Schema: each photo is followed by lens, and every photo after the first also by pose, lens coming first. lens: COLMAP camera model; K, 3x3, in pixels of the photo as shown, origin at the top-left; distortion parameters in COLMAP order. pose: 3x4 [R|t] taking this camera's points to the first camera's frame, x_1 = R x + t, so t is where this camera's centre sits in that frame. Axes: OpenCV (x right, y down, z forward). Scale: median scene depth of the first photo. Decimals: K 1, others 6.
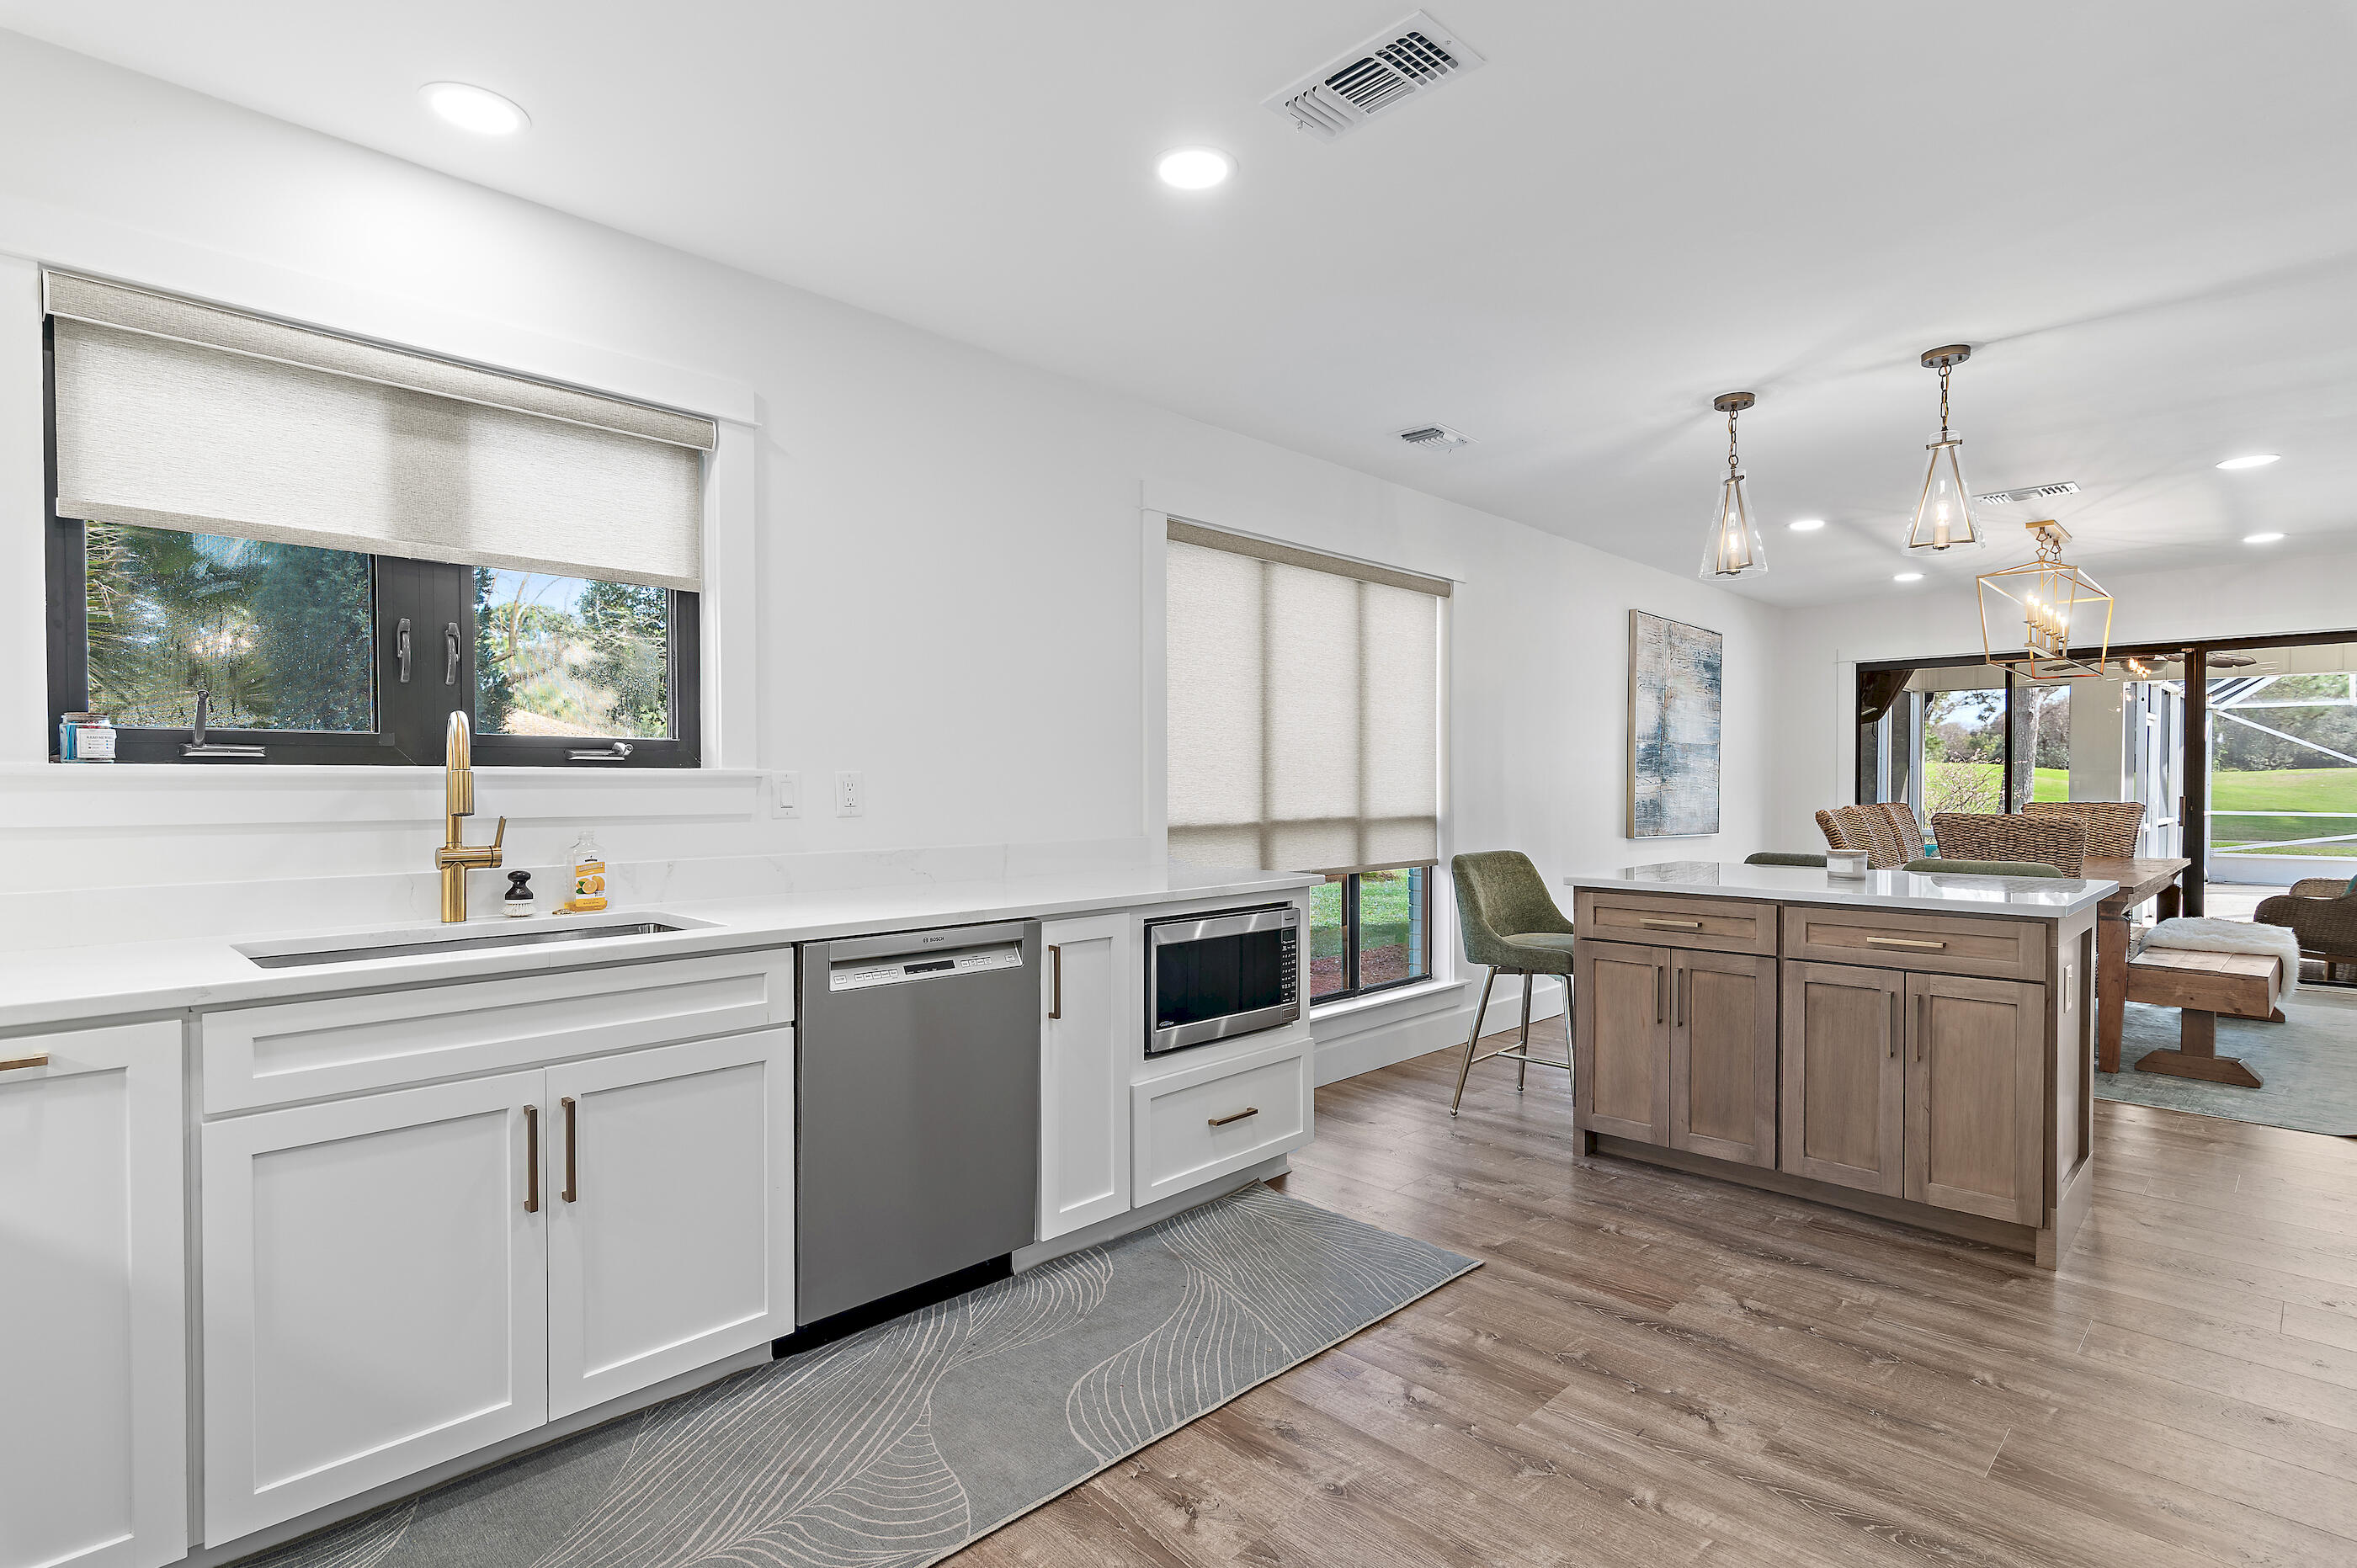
lens RADIAL K [[1174.2, 0, 1170.2], [0, 1174.2, 799.2], [0, 0, 1]] dist [0.002978, 0.000357]
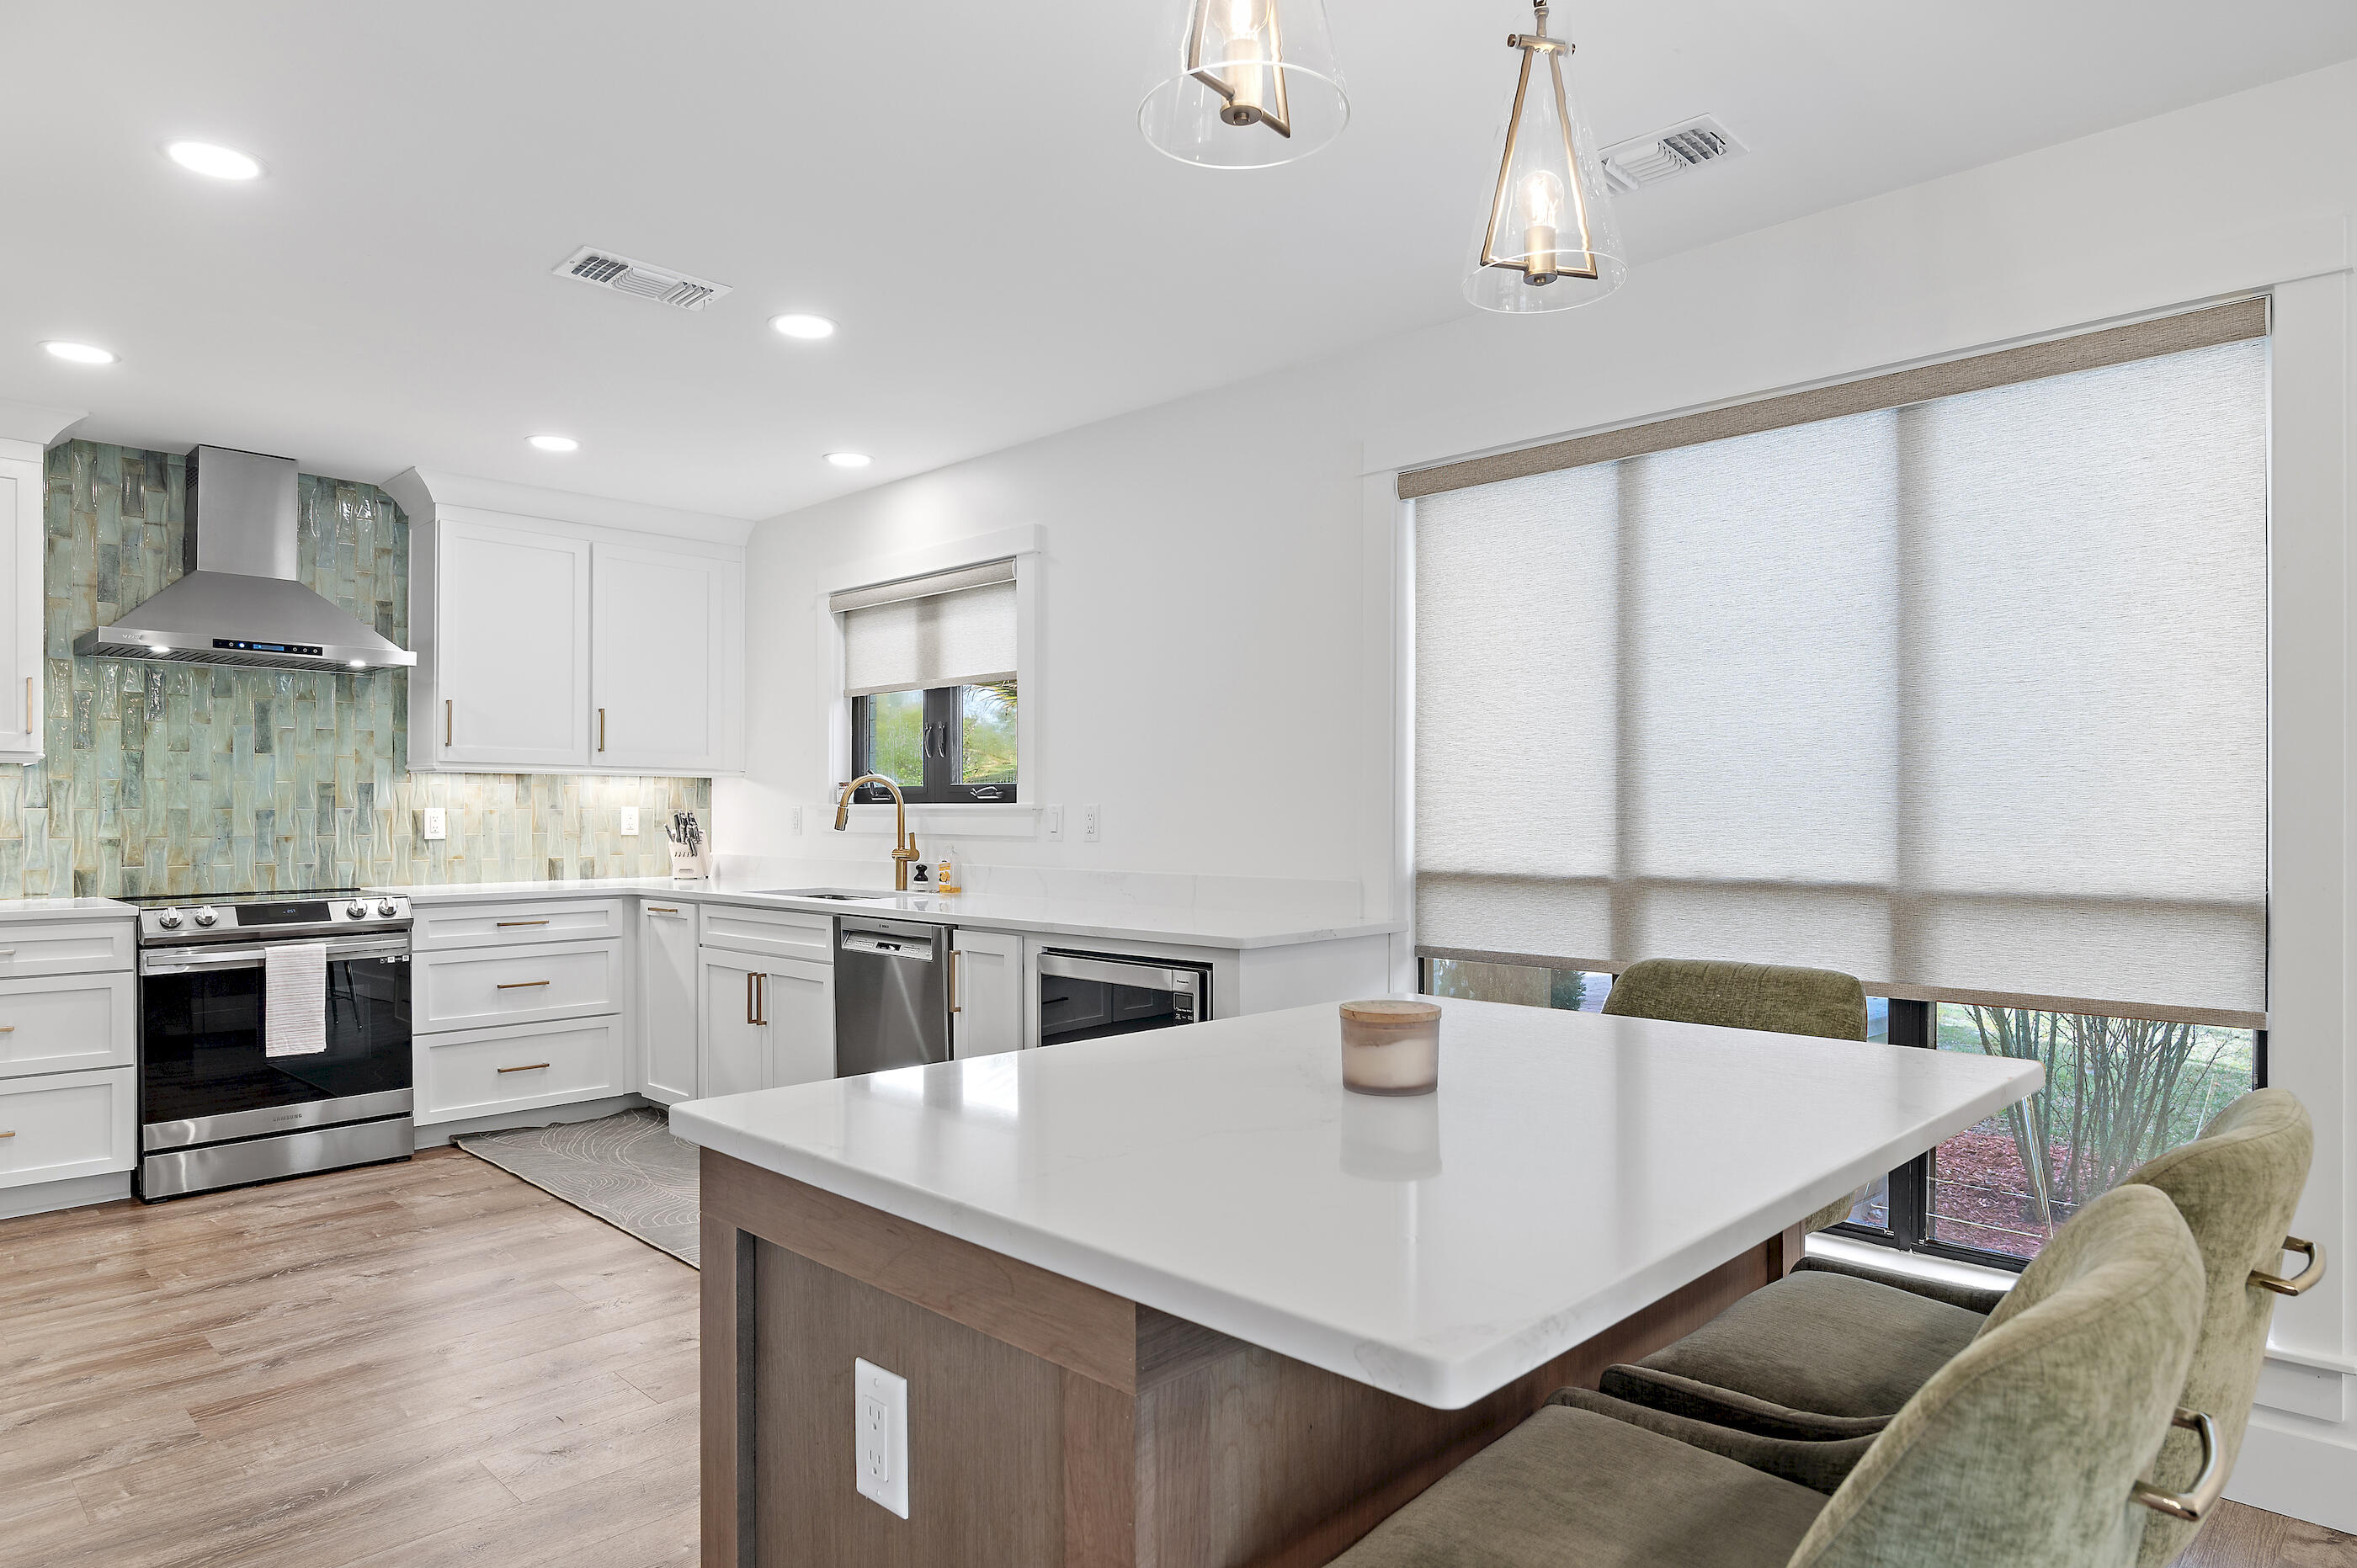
lens RADIAL K [[1389.8, 0, 1175.9], [0, 1389.8, 816.4], [0, 0, 1]] dist [-0.005289, -0.002635]
pose [[-0.005083, 0.002442, -0.999984, 1.451325], [-0.015717, 0.999873, 0.002522, -0.019788], [0.999864, 0.015730, -0.005043, 1.362847]]
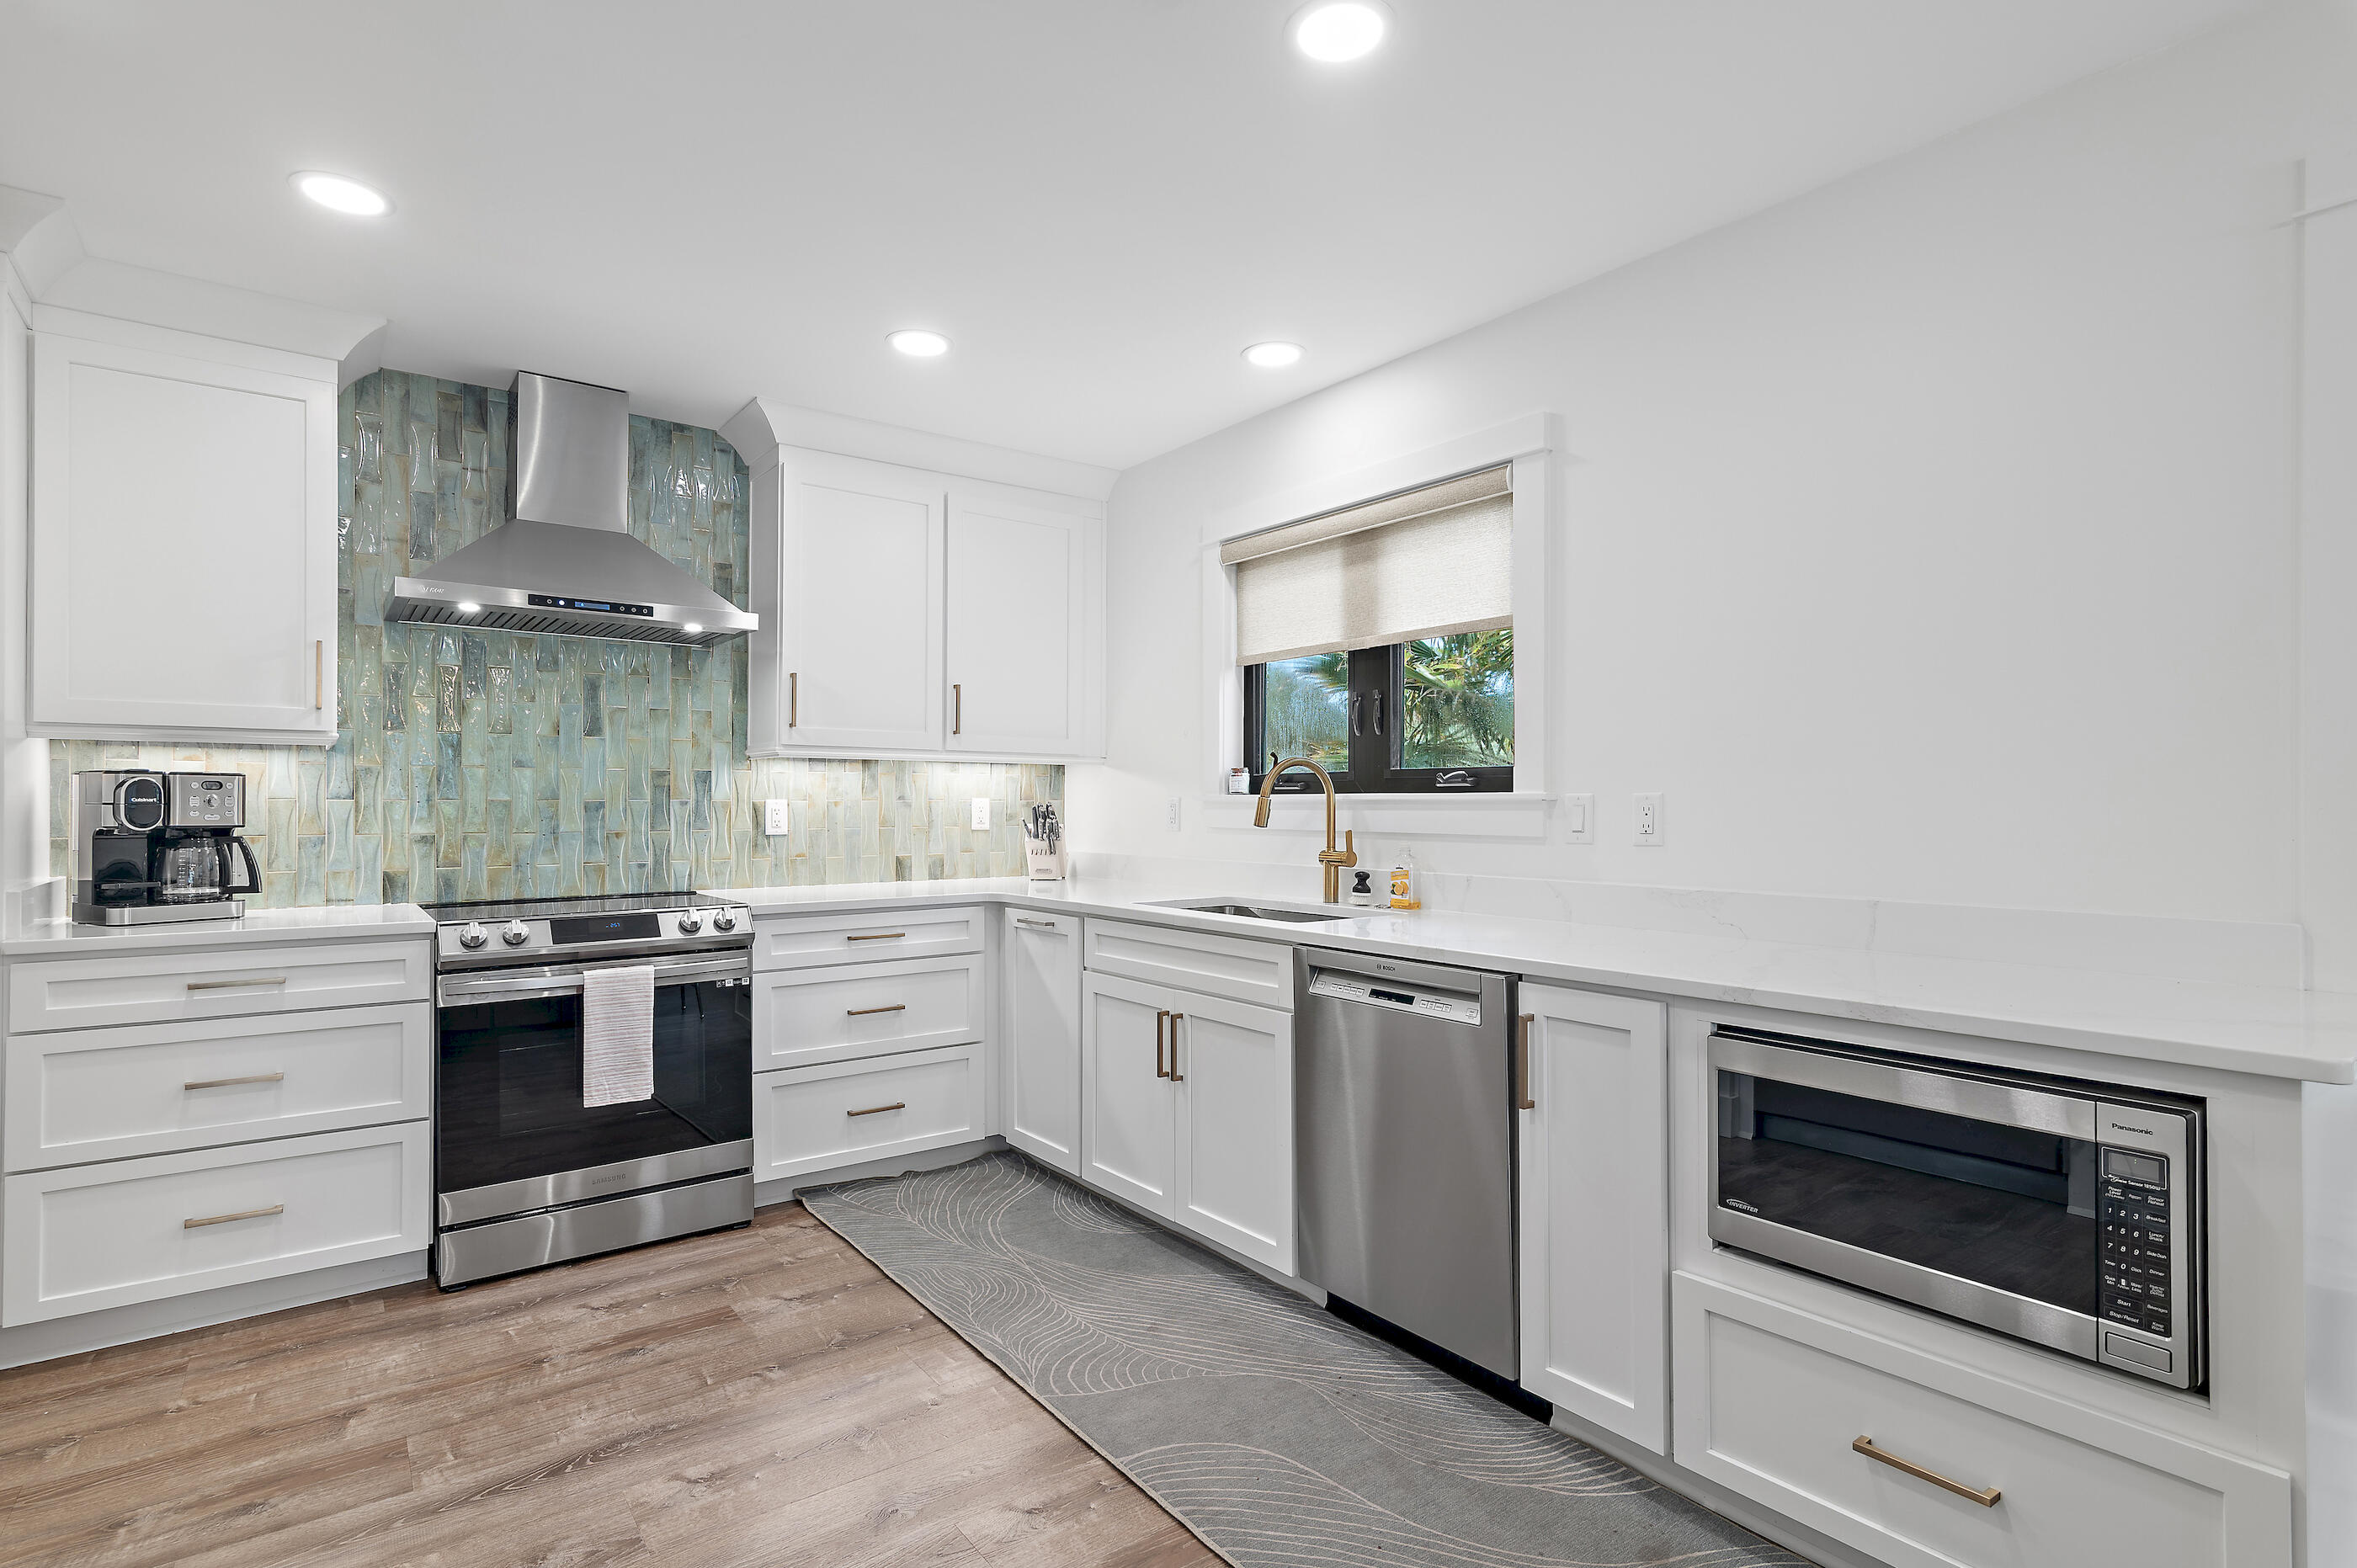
lens RADIAL K [[1174.2, 0, 1170.2], [0, 1174.2, 799.2], [0, 0, 1]] dist [0.002978, 0.000357]
pose [[-0.162448, -0.004588, -0.986707, 0.789916], [-0.015733, 0.999874, -0.002059, -0.014727], [0.986592, 0.015189, -0.162499, 0.987570]]
